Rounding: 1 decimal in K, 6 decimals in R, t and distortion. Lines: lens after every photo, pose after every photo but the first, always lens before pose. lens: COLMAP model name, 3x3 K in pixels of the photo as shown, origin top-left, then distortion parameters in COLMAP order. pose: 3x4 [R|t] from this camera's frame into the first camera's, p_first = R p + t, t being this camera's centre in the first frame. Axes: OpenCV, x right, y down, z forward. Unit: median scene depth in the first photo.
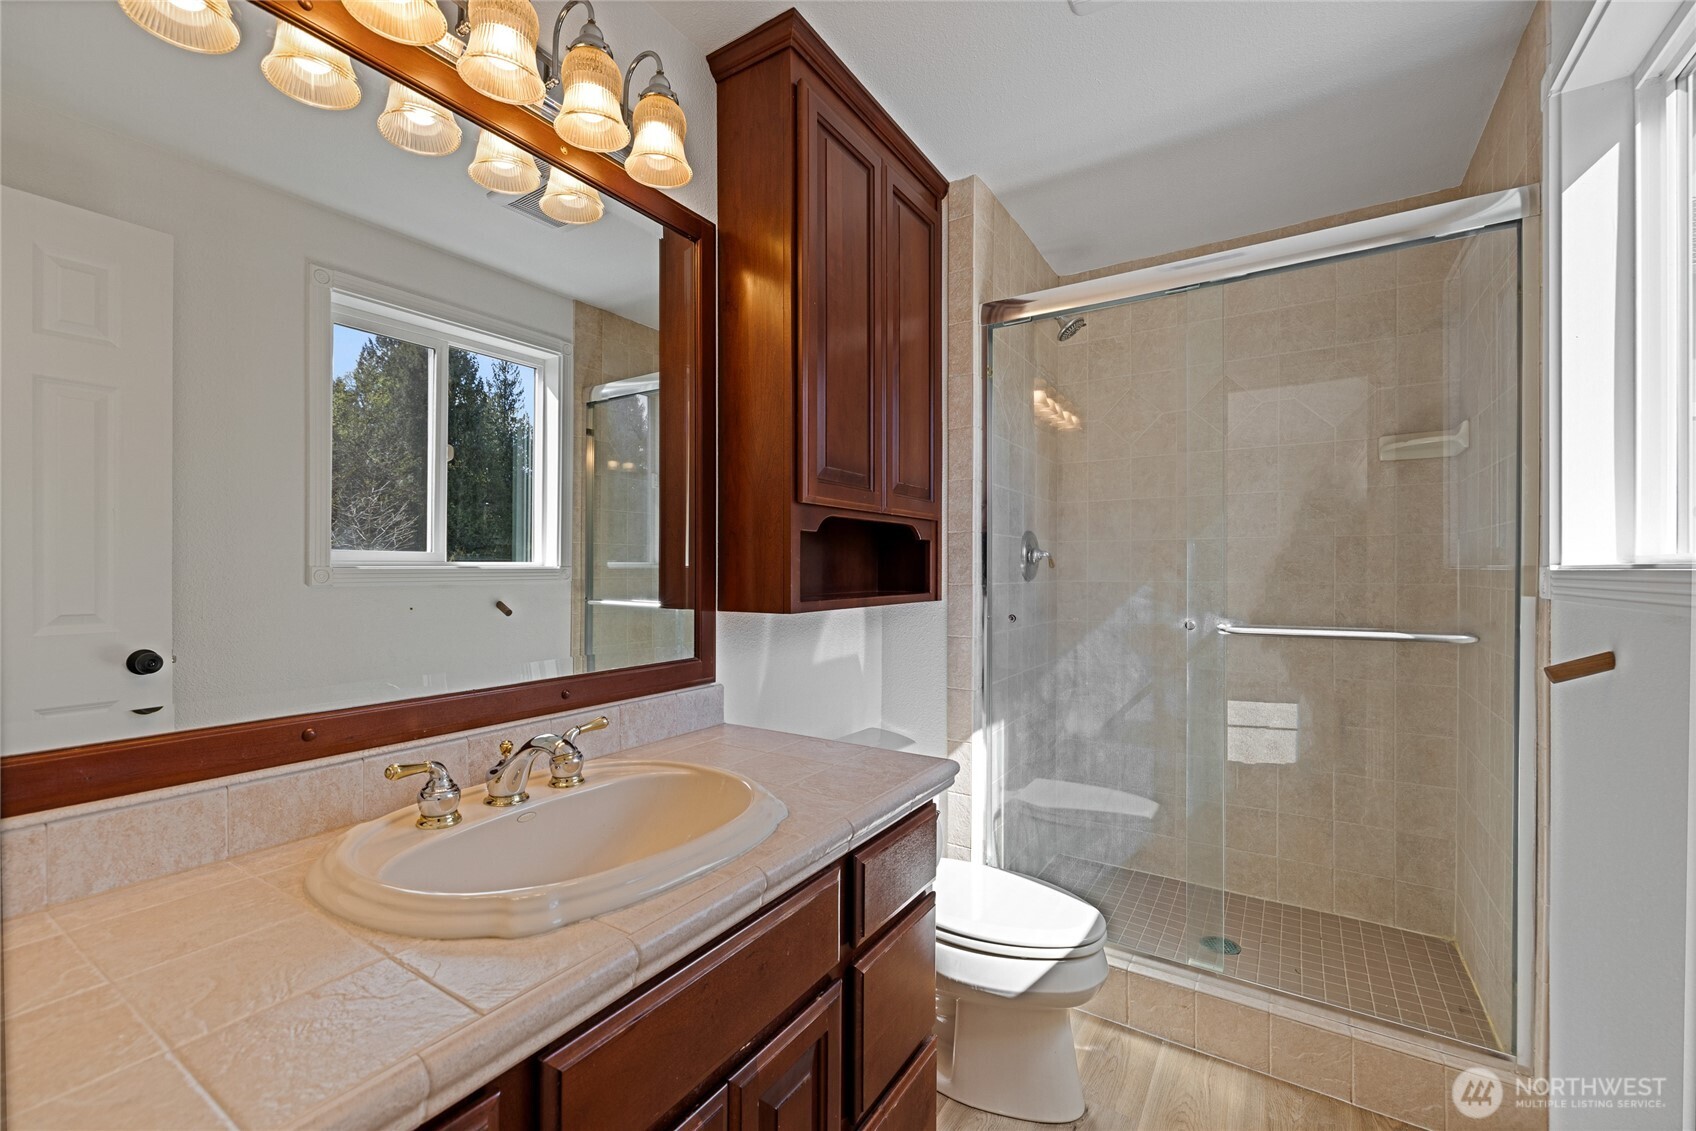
lens RADIAL K [[707.2, 0, 841.2], [0, 707.2, 567.9], [0, 0, 1]] dist [-0.001013, 0.000387]
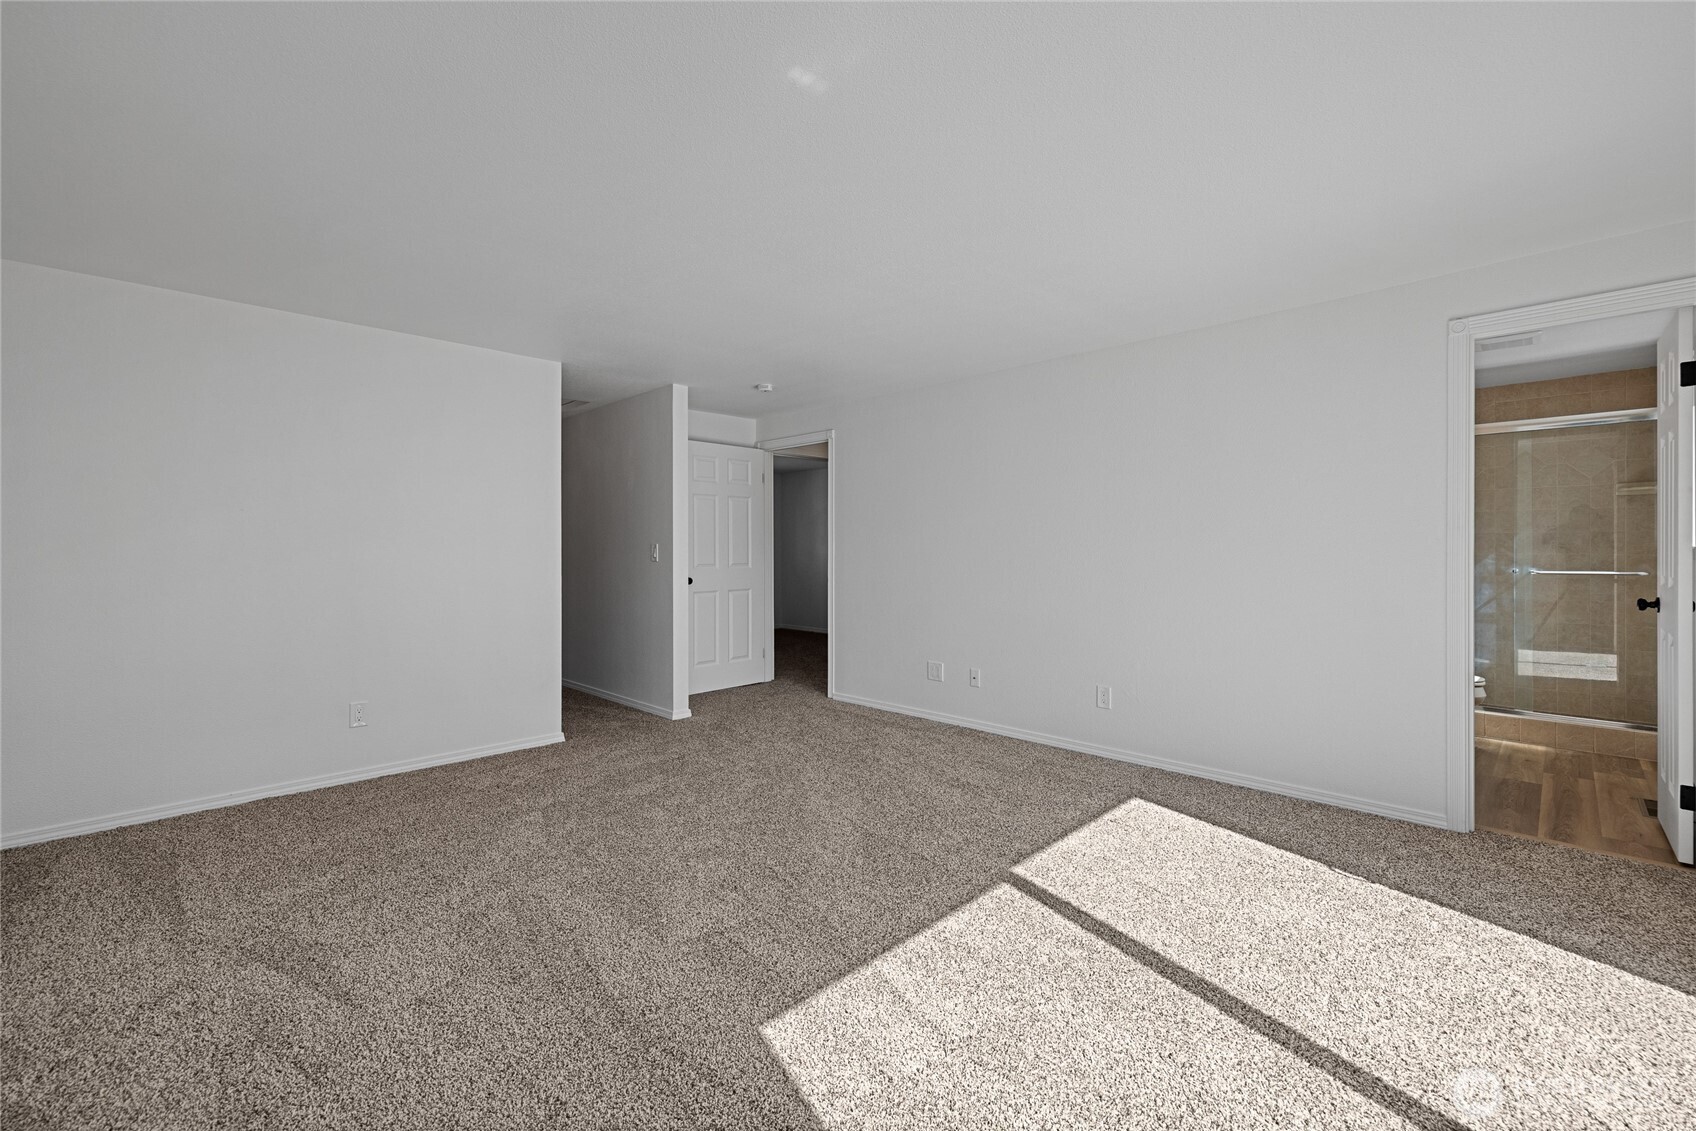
lens RADIAL K [[707.2, 0, 853.1], [0, 707.2, 559.2], [0, 0, 1]] dist [-0.001013, 0.000387]
pose [[0.975547, 0.002053, -0.219781, -1.171712], [-0.000537, 0.999976, 0.006957, 0.026692], [0.219790, -0.006669, 0.975524, -1.830103]]
